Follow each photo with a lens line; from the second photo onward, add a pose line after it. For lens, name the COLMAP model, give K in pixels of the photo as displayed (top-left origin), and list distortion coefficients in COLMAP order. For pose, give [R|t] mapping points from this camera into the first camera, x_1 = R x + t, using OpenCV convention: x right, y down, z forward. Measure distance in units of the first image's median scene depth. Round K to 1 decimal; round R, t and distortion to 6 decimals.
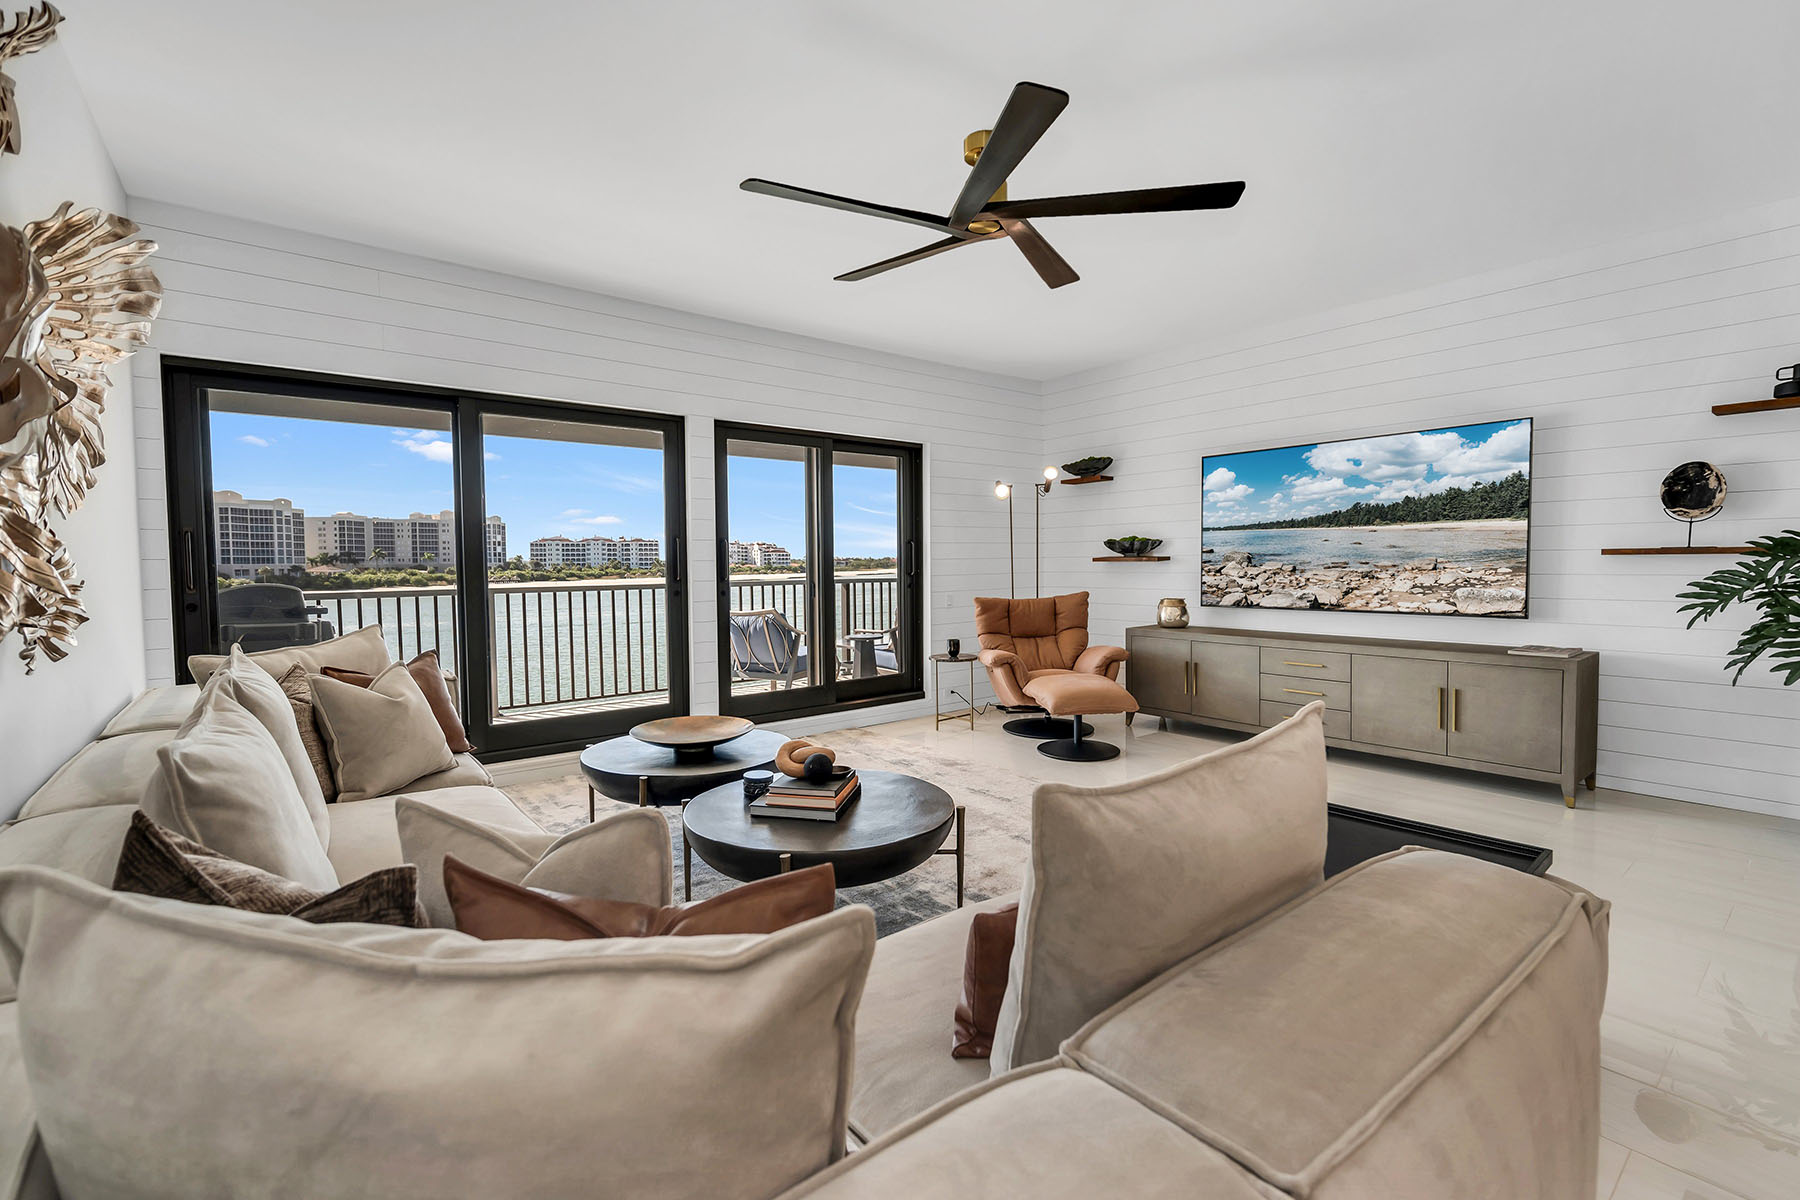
lens RADIAL K [[780.8, 0, 917.4], [0, 780.8, 601.7], [0, 0, 1]] dist [-0.004811, -0.000069]
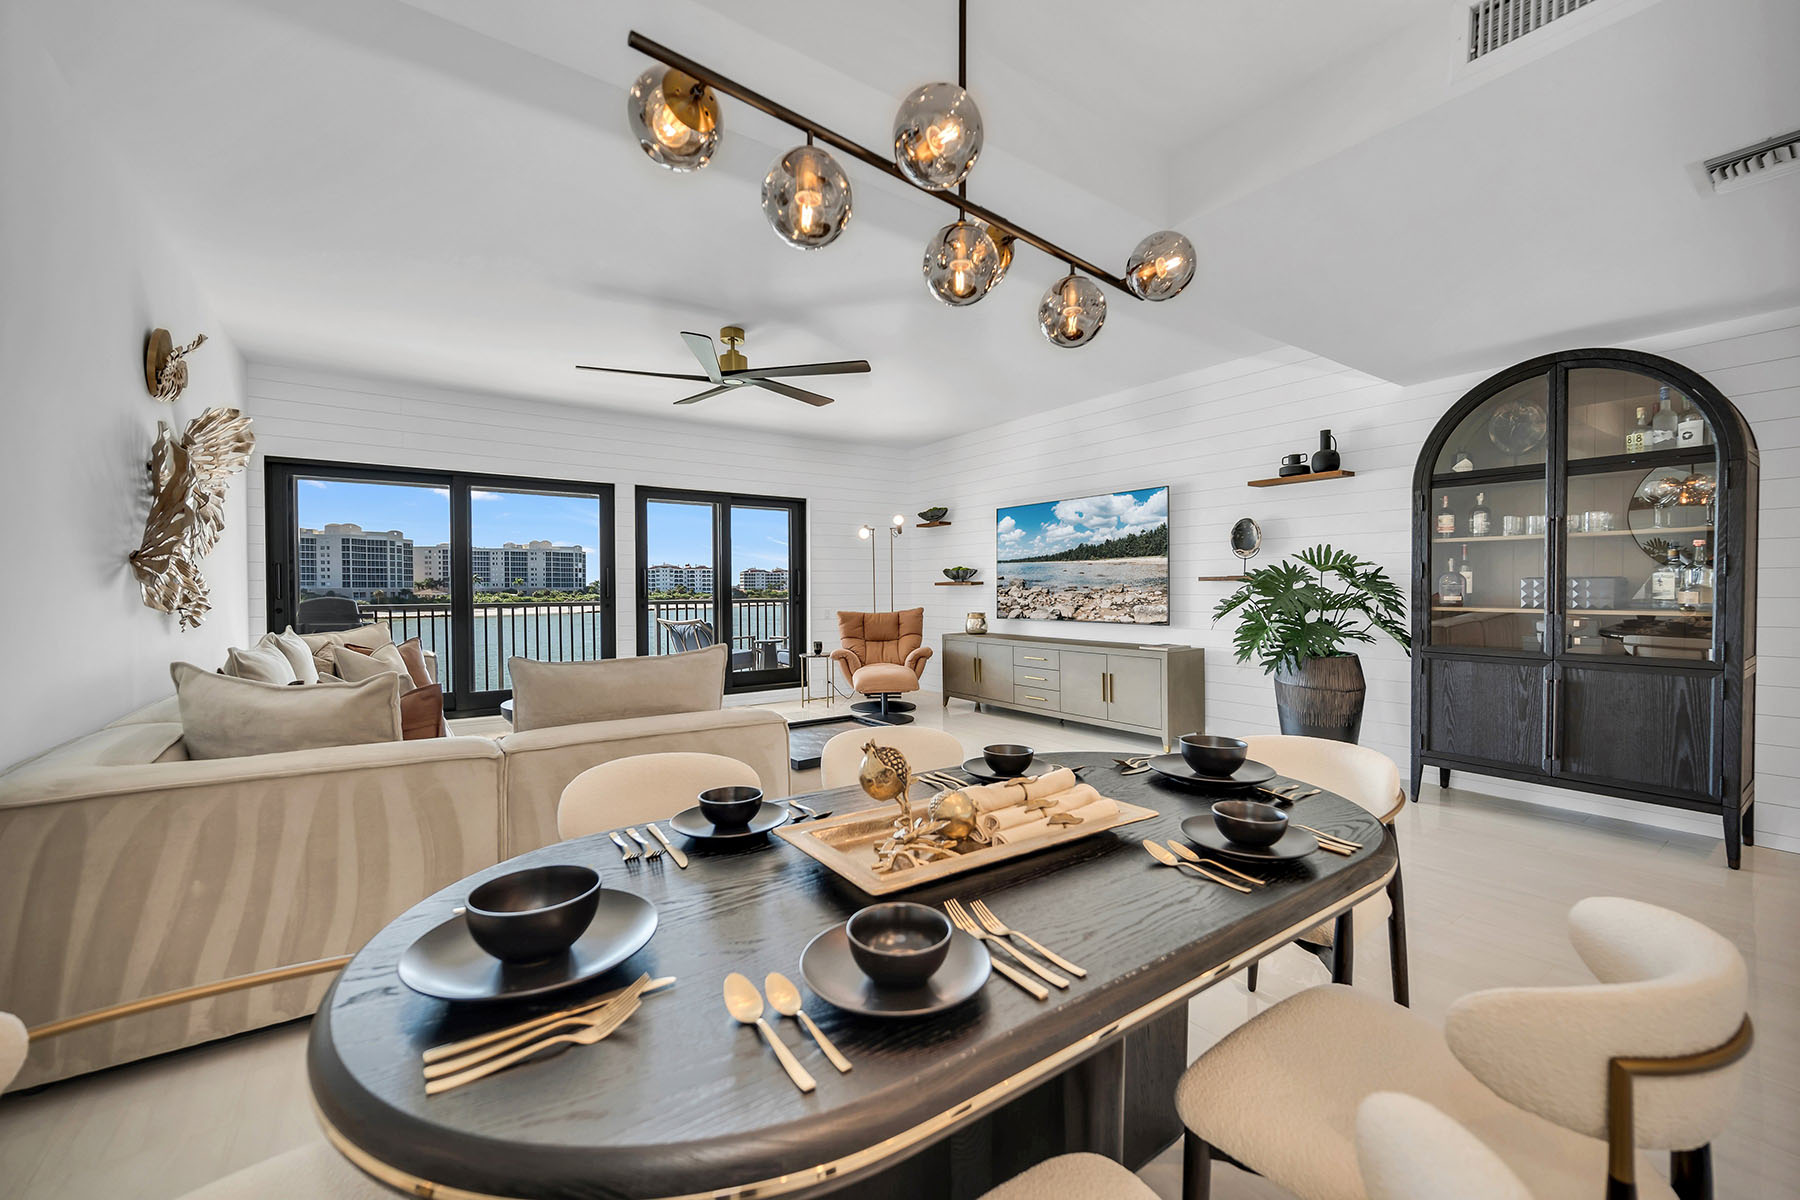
lens RADIAL K [[718.0, 0, 910.6], [0, 718.0, 603.5], [0, 0, 1]] dist [-0.001843, -0.000071]
pose [[0.998196, 0.005401, -0.059793, 0.332439], [-0.007161, 0.999546, -0.029263, 0.019652], [0.059608, 0.029638, 0.997782, -0.291052]]
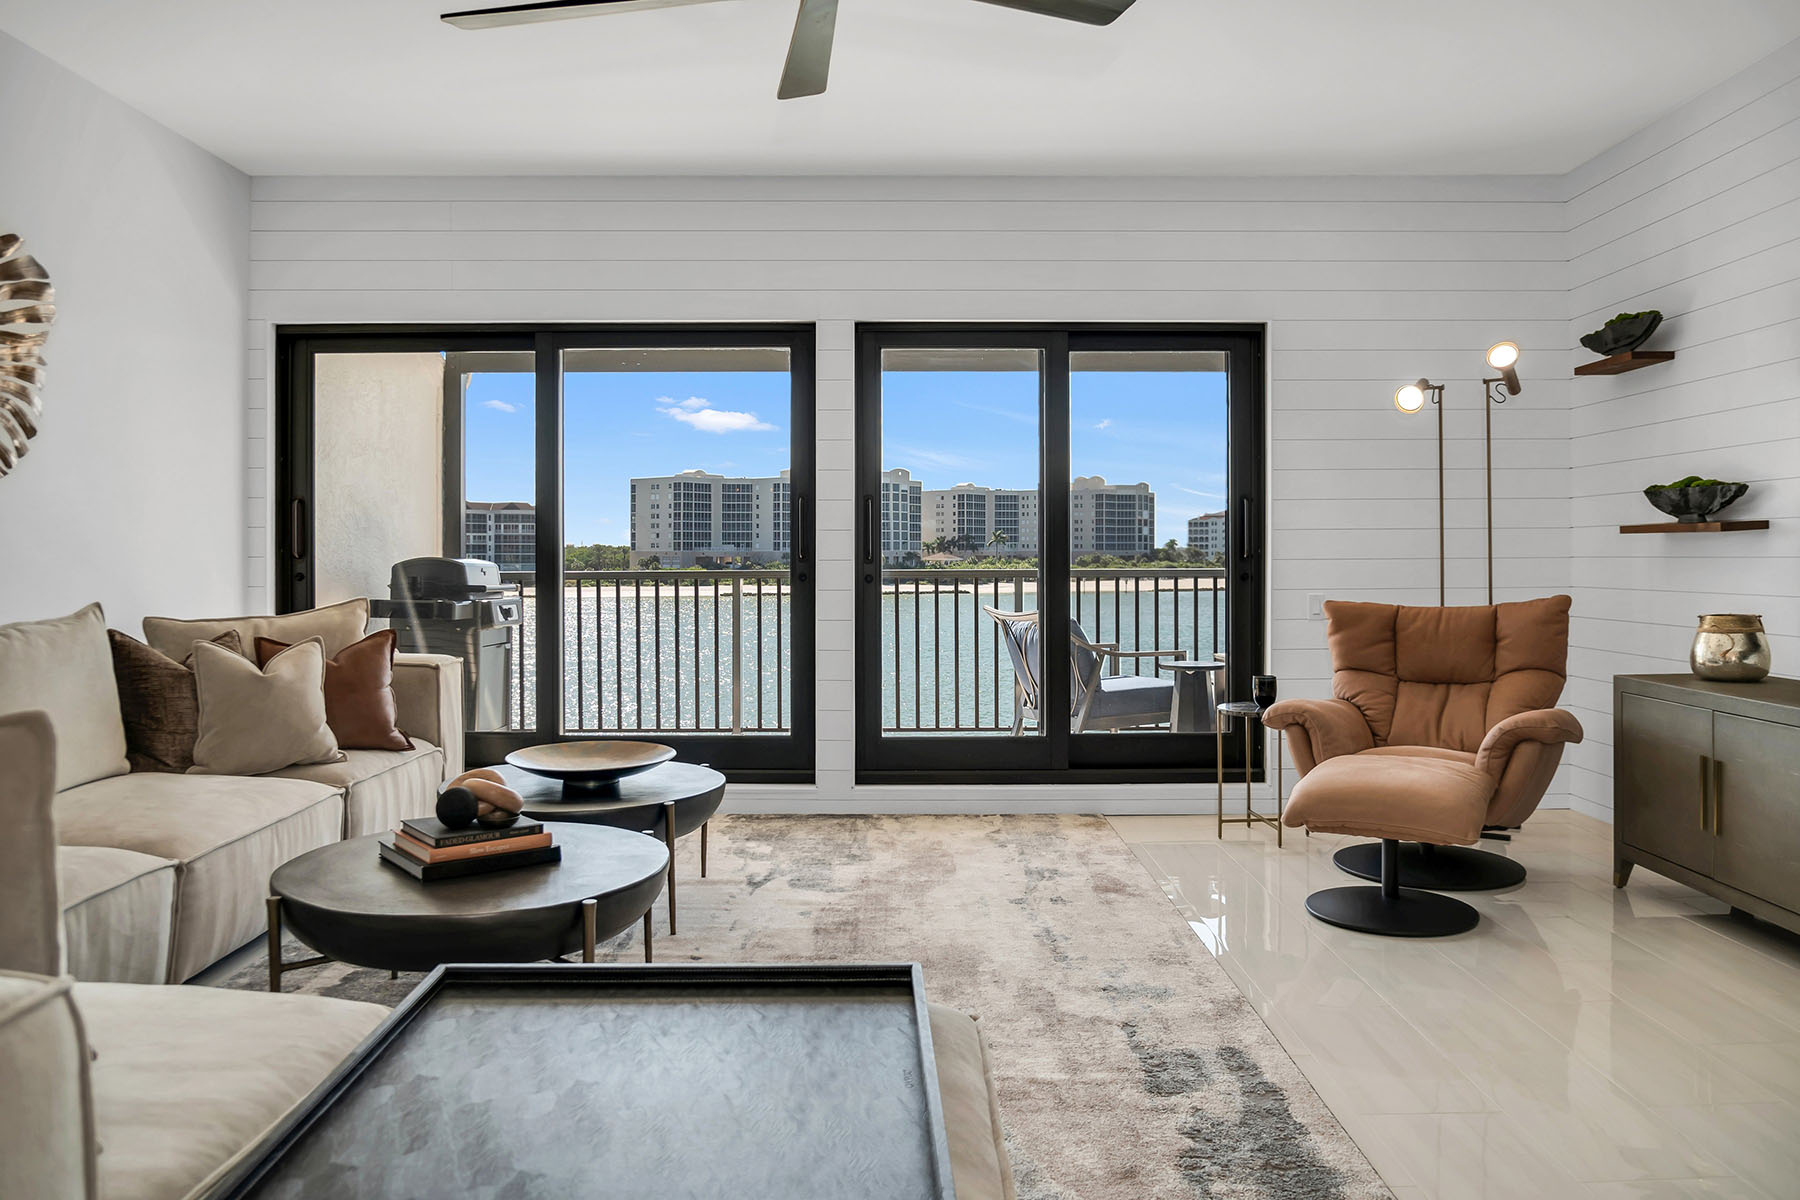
lens RADIAL K [[1256.3, 0, 902.7], [0, 1256.3, 560.9], [0, 0, 1]] dist [-0.046365, 0.001436]
pose [[0.775826, 0.009728, -0.630872, 0.465838], [-0.036280, 0.998915, -0.029213, 0.003792], [0.629903, 0.045552, 0.775337, 0.194772]]
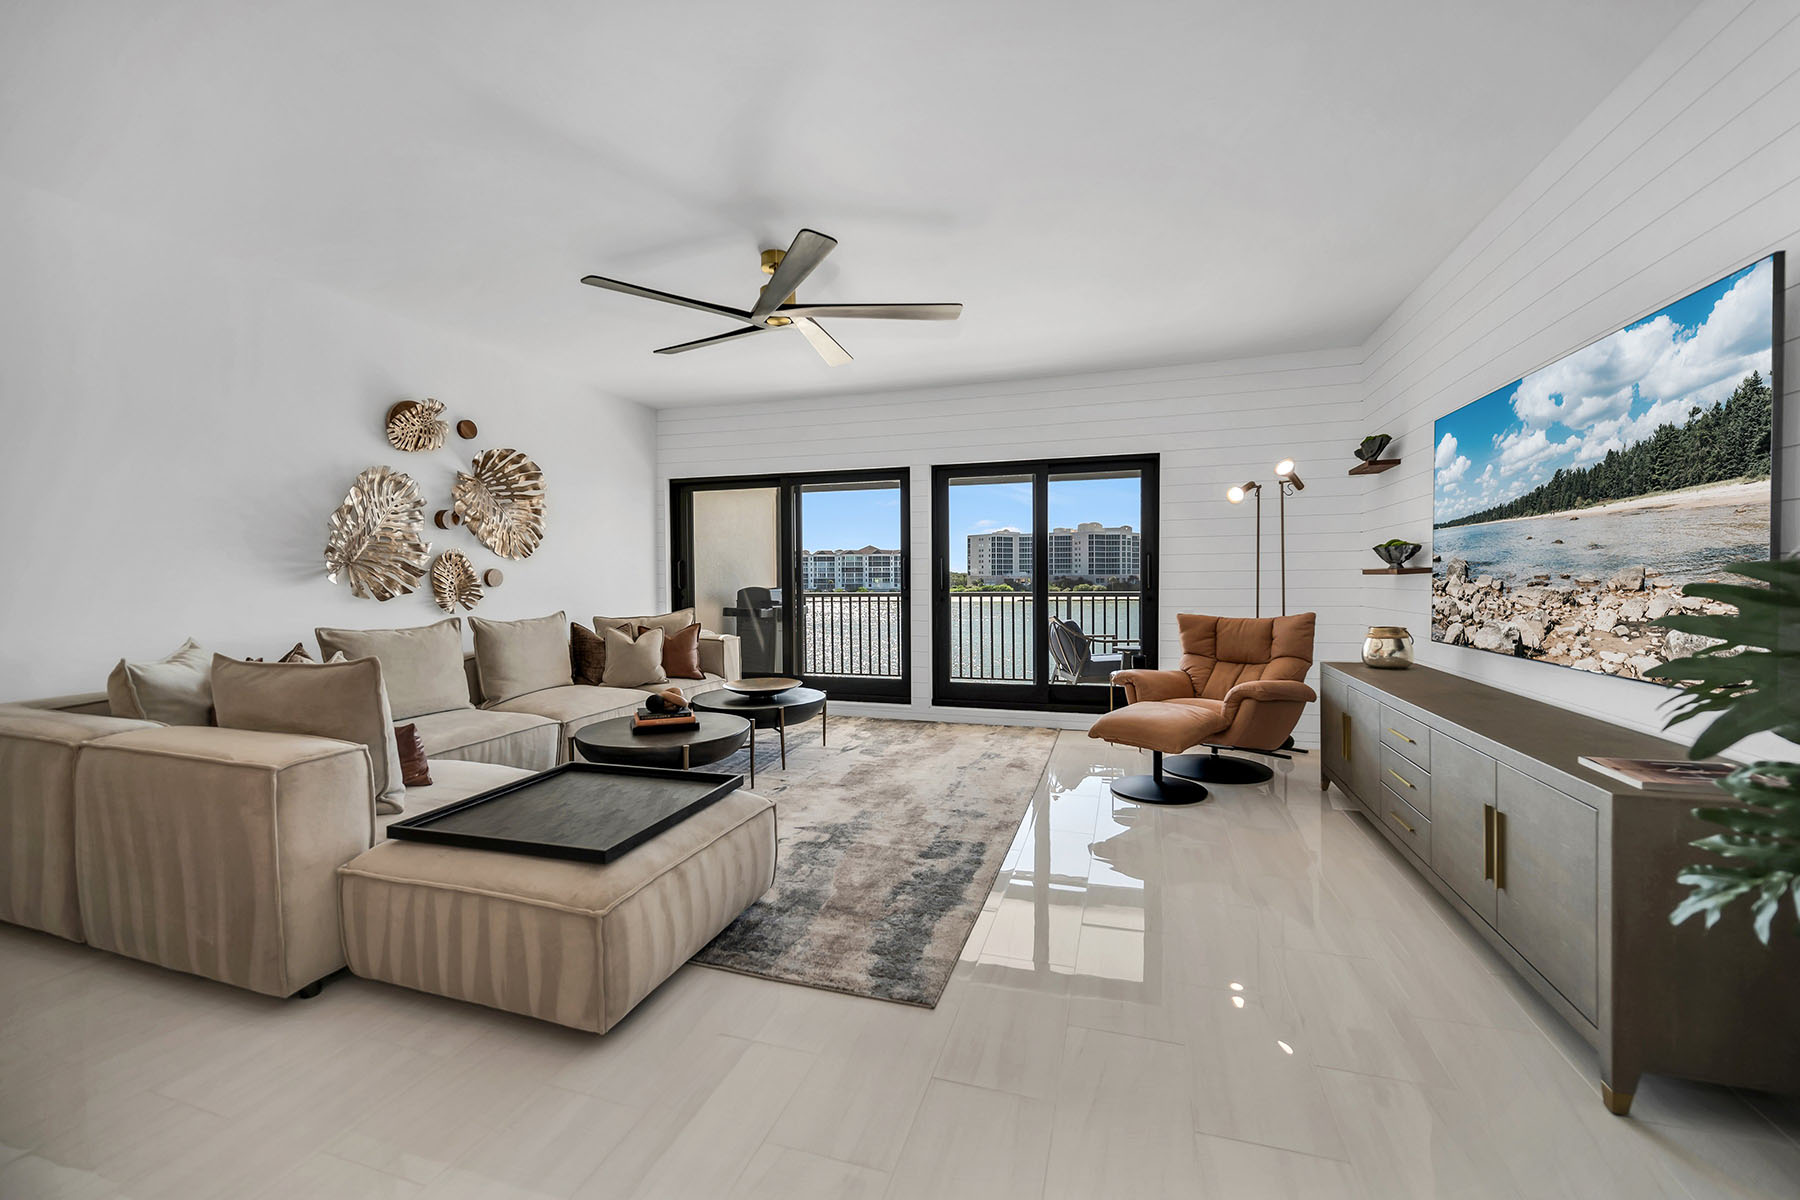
lens RADIAL K [[717.6, 0, 902.1], [0, 717.6, 594.5], [0, 0, 1]] dist [-0.000257, -0.000513]
pose [[0.548830, 0.022629, -0.835627, 0.728439], [-0.039717, 0.999210, 0.000973, -0.018581], [0.834990, 0.032654, 0.549296, 0.317270]]
